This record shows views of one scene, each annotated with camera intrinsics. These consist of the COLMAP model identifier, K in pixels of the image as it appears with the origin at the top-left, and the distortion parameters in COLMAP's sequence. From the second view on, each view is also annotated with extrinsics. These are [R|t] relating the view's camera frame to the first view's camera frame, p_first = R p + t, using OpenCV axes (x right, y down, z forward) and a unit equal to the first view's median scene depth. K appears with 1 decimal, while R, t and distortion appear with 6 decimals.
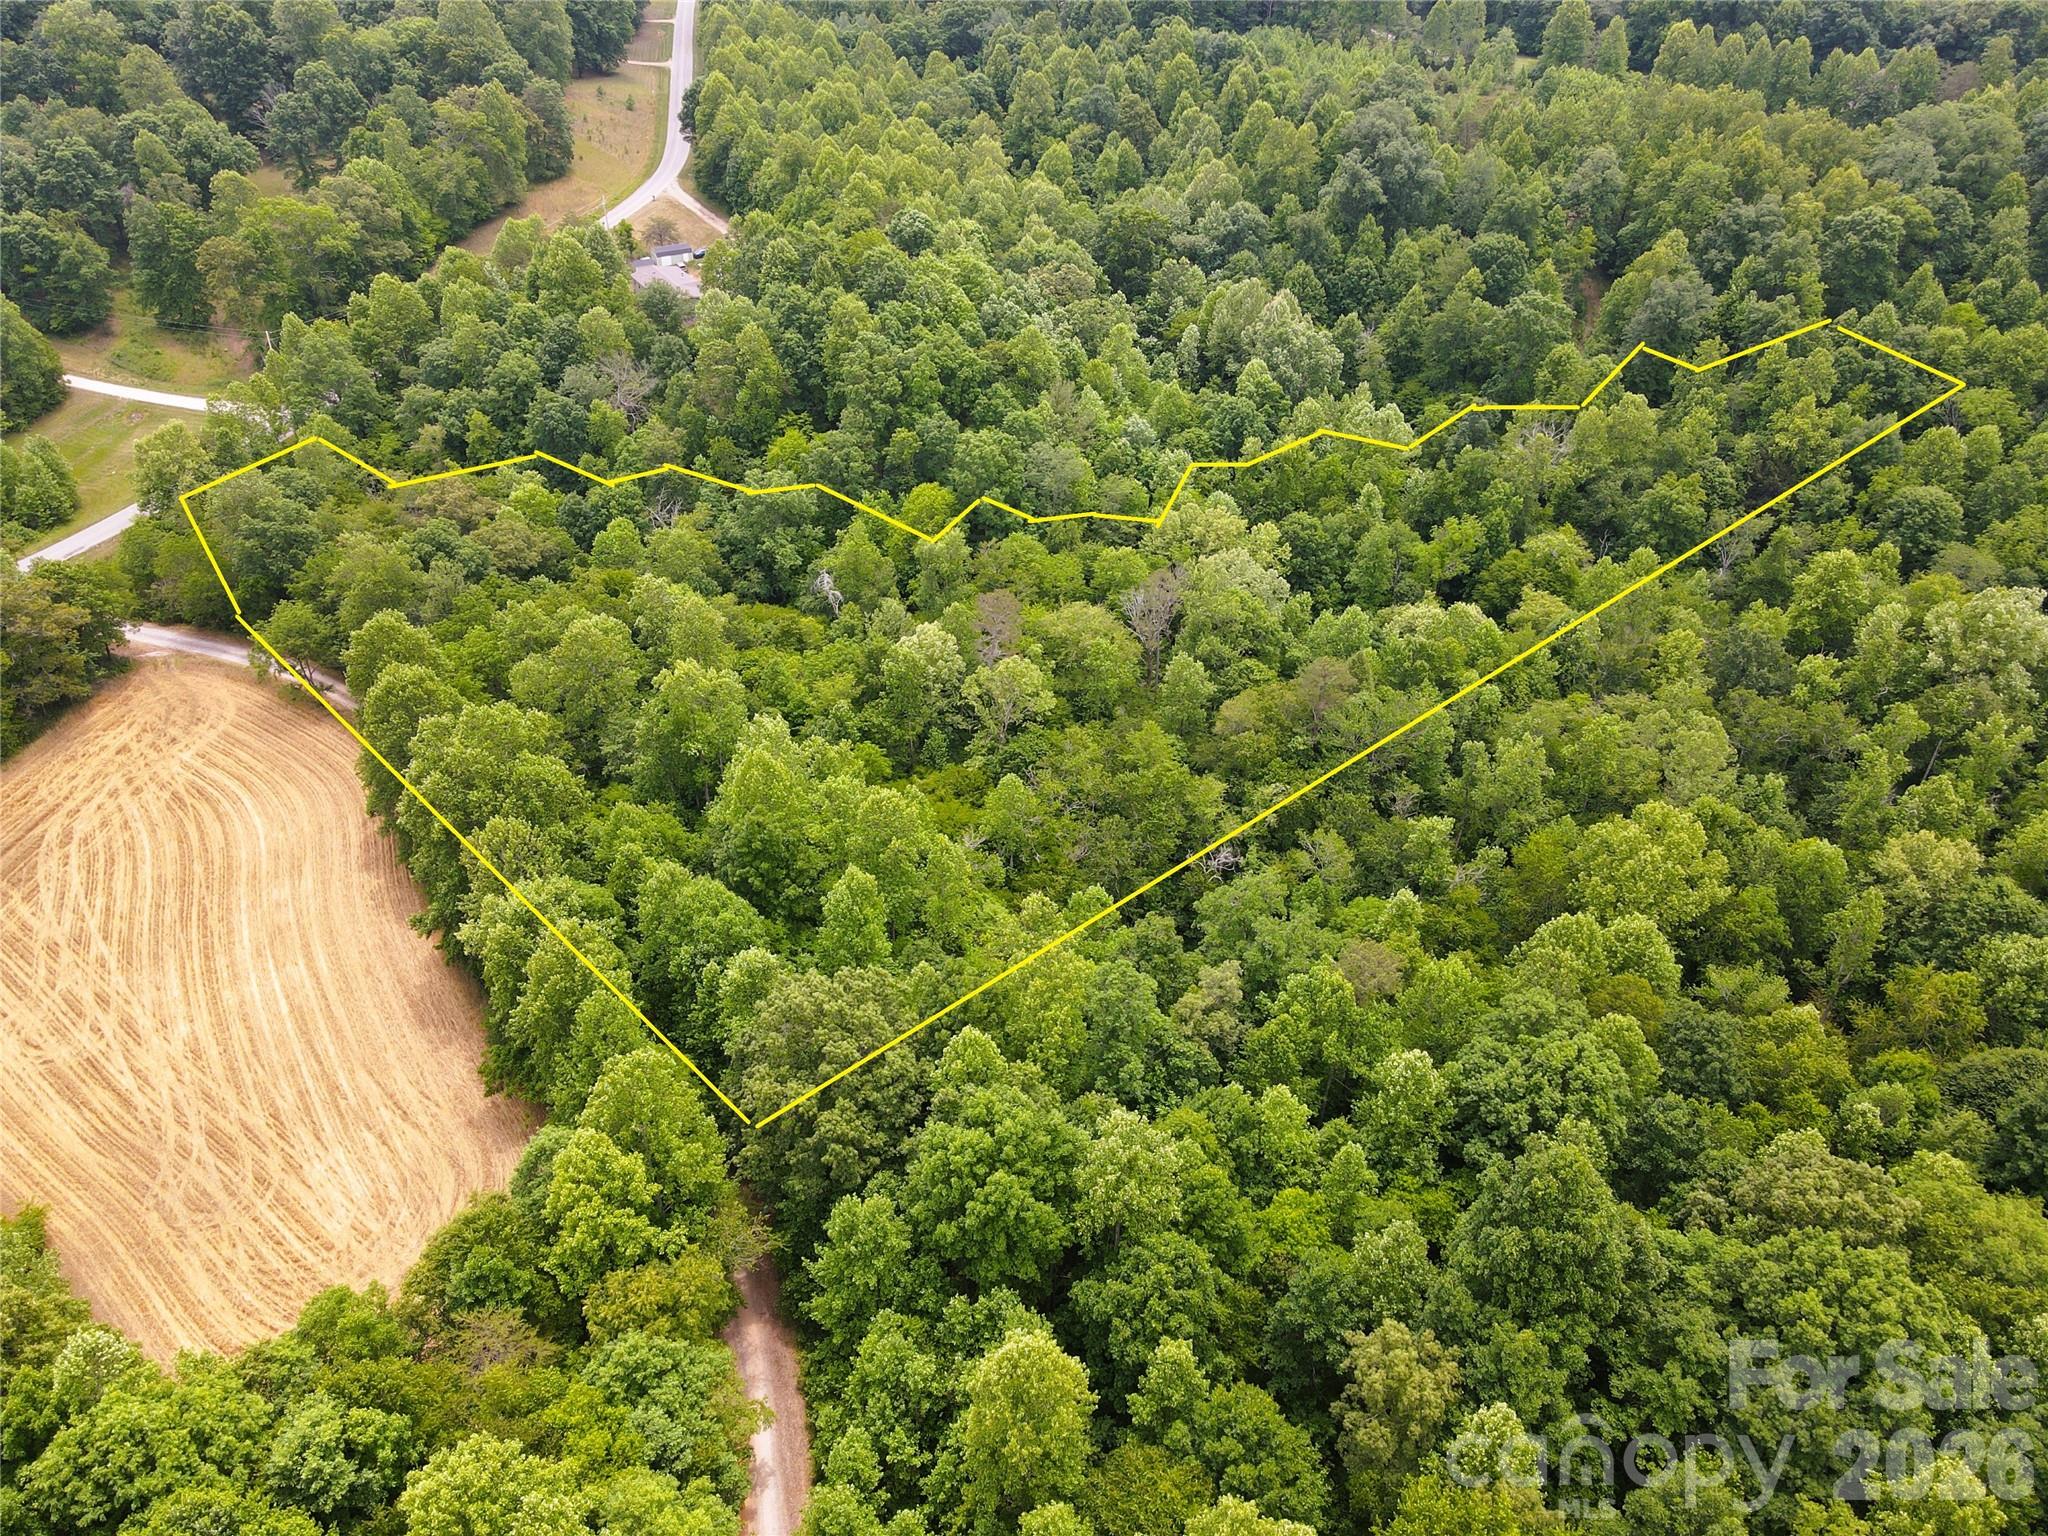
lens RADIAL K [[1475.0, 0, 1024.0], [0, 1475.0, 768.0], [0, 0, 1]] dist [0.011697, 0.010461]
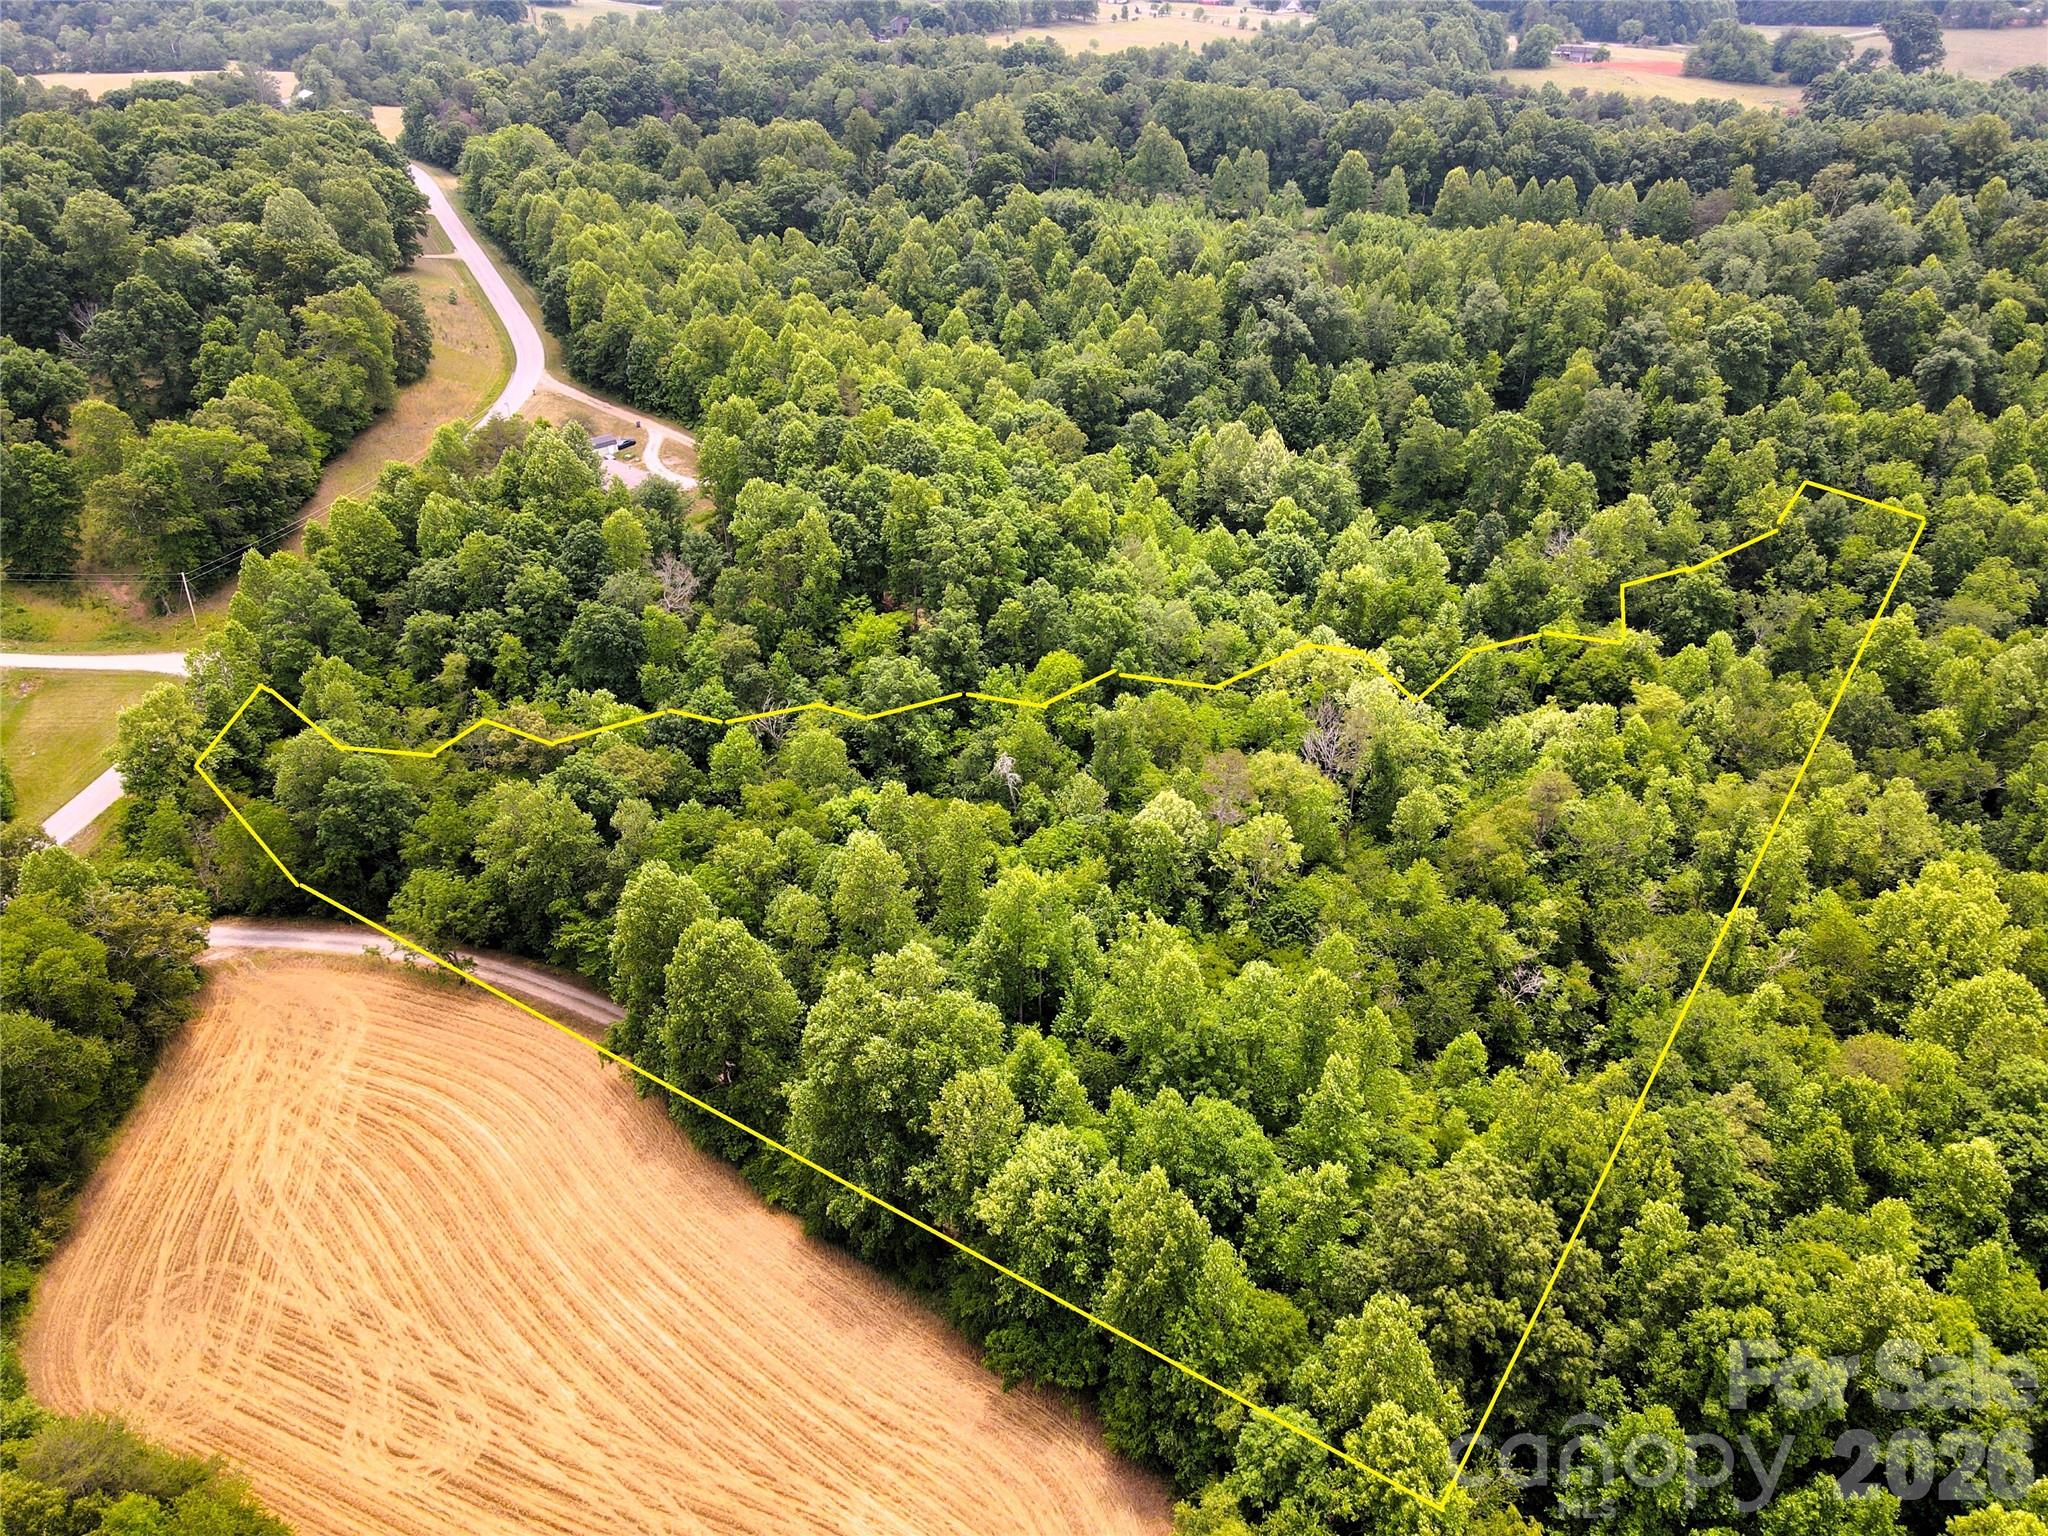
lens RADIAL K [[1475.0, 0, 1024.0], [0, 1475.0, 768.0], [0, 0, 1]] dist [0.011697, 0.010461]
pose [[0.965452, -0.134838, 0.222981, -0.272357], [0.154790, 0.985135, -0.074486, -0.041528], [-0.209623, 0.106428, 0.971973, 0.056439]]
